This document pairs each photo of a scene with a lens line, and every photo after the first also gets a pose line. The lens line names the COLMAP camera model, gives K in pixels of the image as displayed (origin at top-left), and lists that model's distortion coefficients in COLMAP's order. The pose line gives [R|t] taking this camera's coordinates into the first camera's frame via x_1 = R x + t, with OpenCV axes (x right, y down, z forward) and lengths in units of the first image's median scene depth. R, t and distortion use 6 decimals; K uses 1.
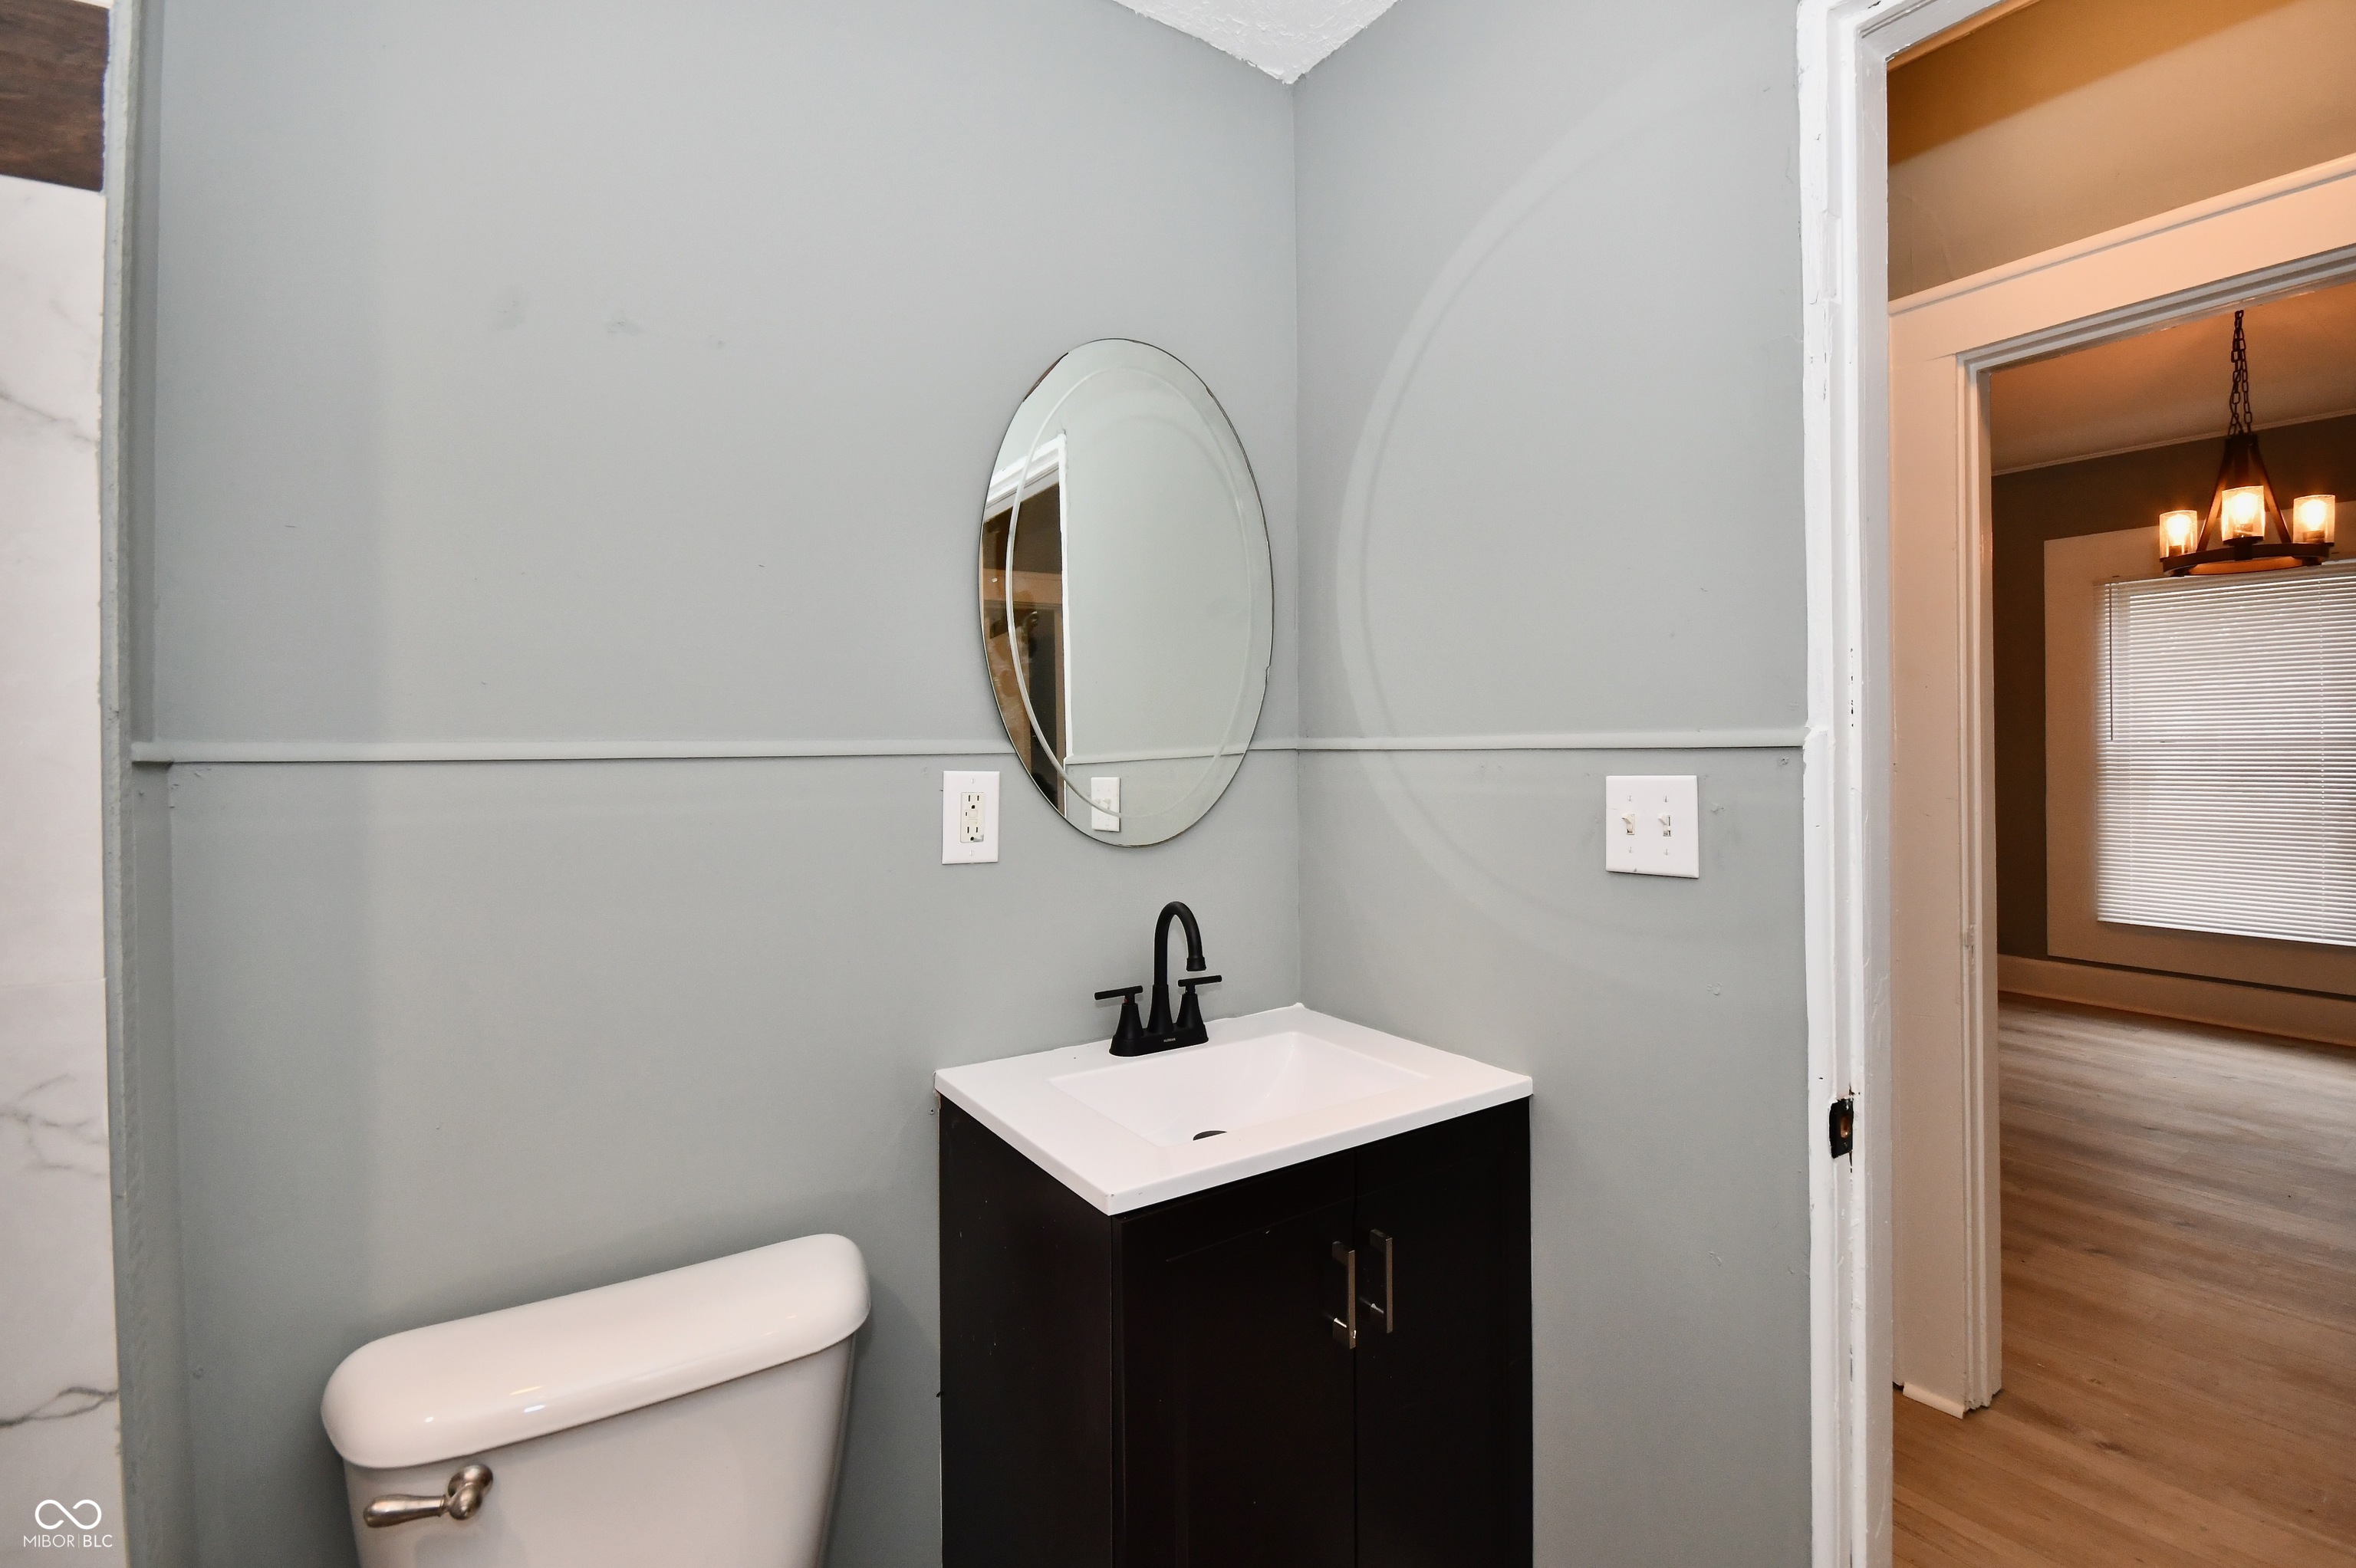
lens RADIAL K [[1050.6, 0, 1224.0], [0, 1050.6, 751.7], [0, 0, 1]] dist [0.007501, -0.009590]
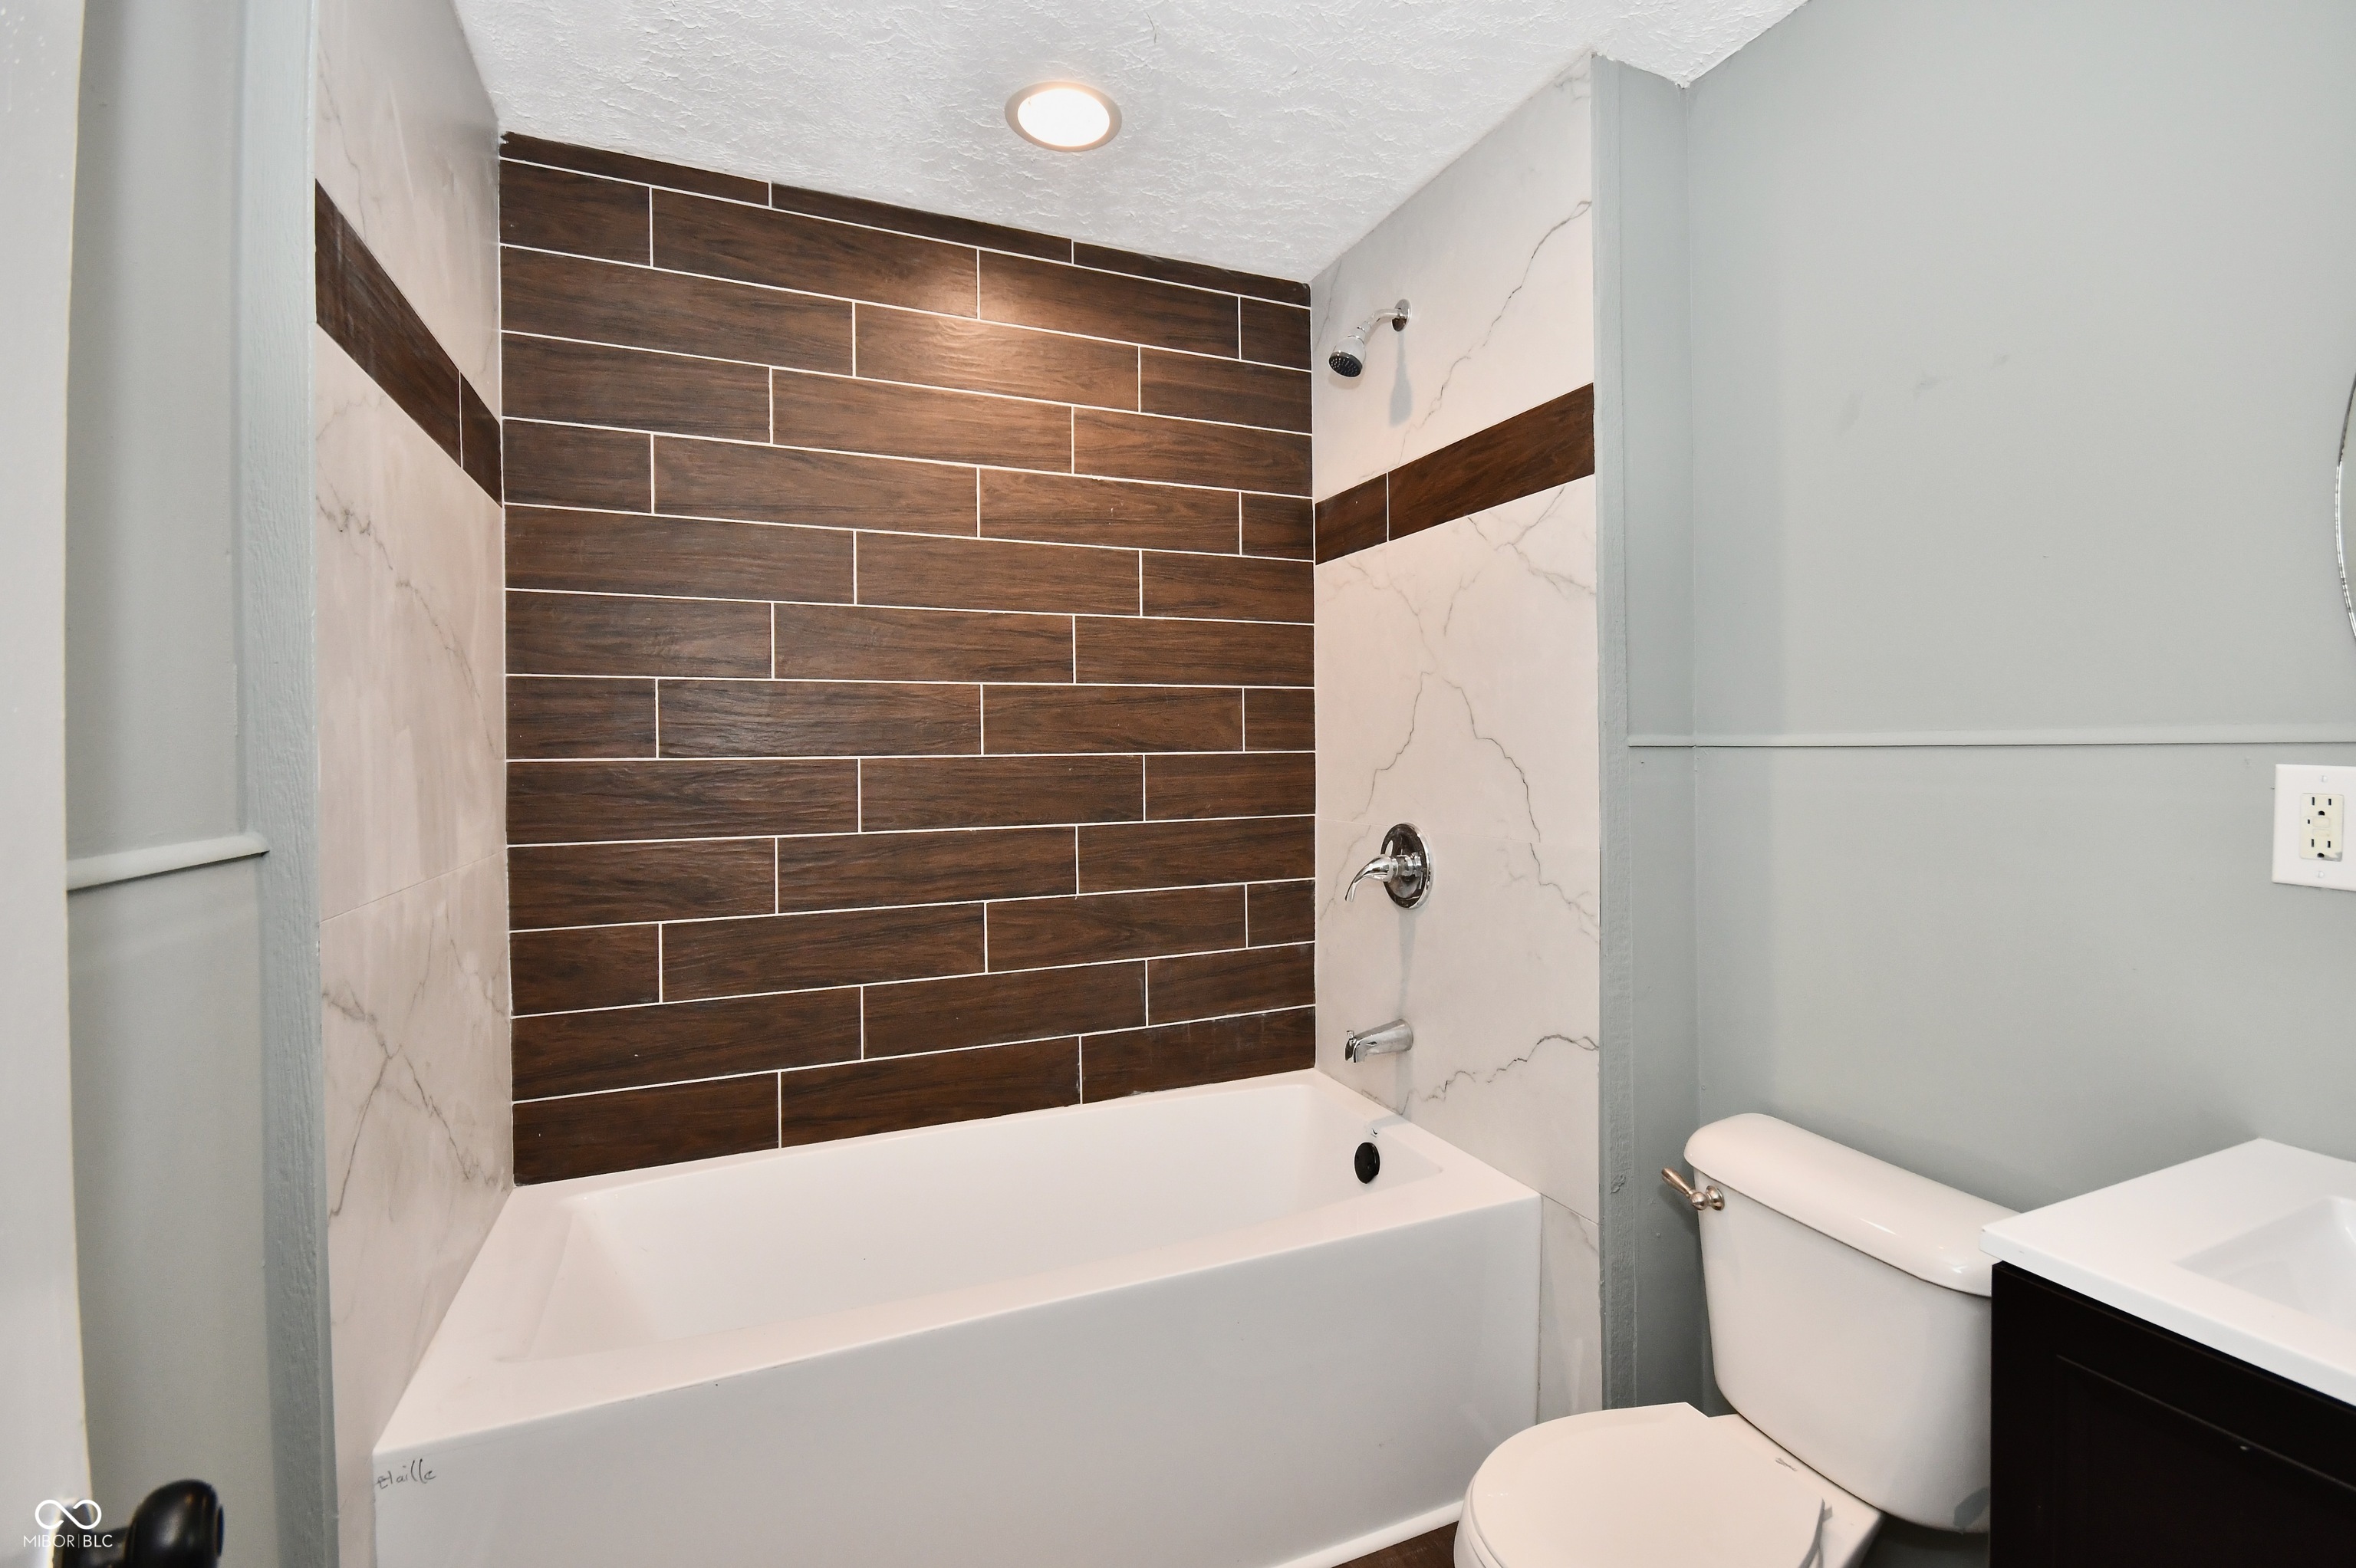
lens RADIAL K [[1050.6, 0, 1228.6], [0, 1050.6, 749.1], [0, 0, 1]] dist [0.007501, -0.009590]
pose [[-0.192346, 0.012487, -0.981248, 0.640294], [0.007483, 0.999909, 0.011258, -0.007447], [0.981299, -0.005177, -0.192422, 0.378669]]
